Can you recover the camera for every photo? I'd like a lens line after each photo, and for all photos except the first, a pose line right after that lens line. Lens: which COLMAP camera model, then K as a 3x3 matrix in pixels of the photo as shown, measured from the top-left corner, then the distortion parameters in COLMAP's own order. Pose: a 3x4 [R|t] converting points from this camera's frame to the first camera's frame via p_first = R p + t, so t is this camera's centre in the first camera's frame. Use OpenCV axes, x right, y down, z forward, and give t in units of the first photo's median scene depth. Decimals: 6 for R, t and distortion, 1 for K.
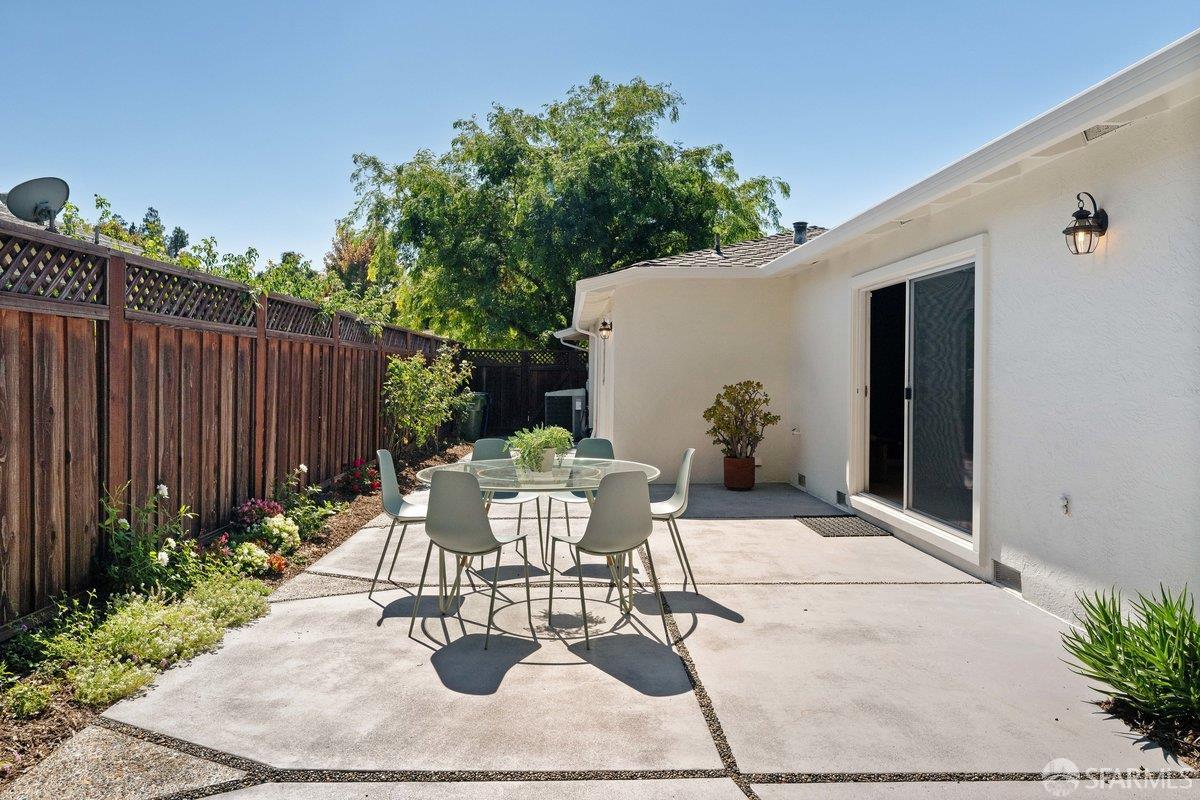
lens RADIAL K [[806.7, 0, 583.3], [0, 806.7, 404.3], [0, 0, 1]] dist [-0.007232, -0.003810]
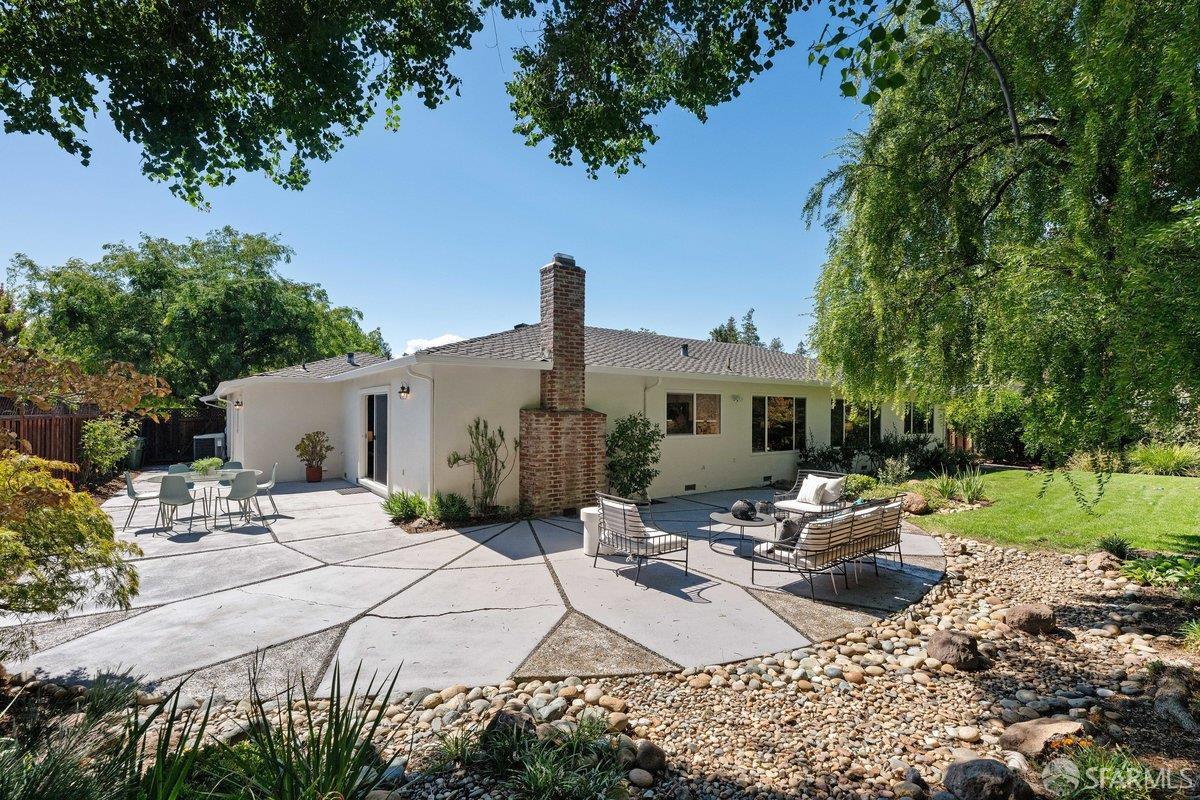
lens RADIAL K [[531.7, 0, 599.5], [0, 531.7, 416.2], [0, 0, 1]] dist [-0.000206, -0.006861]
pose [[0.812437, -0.012776, 0.582909, -0.005613], [0.029499, 0.999380, -0.019211, -0.009182], [-0.582302, 0.032803, 0.812310, -0.277984]]
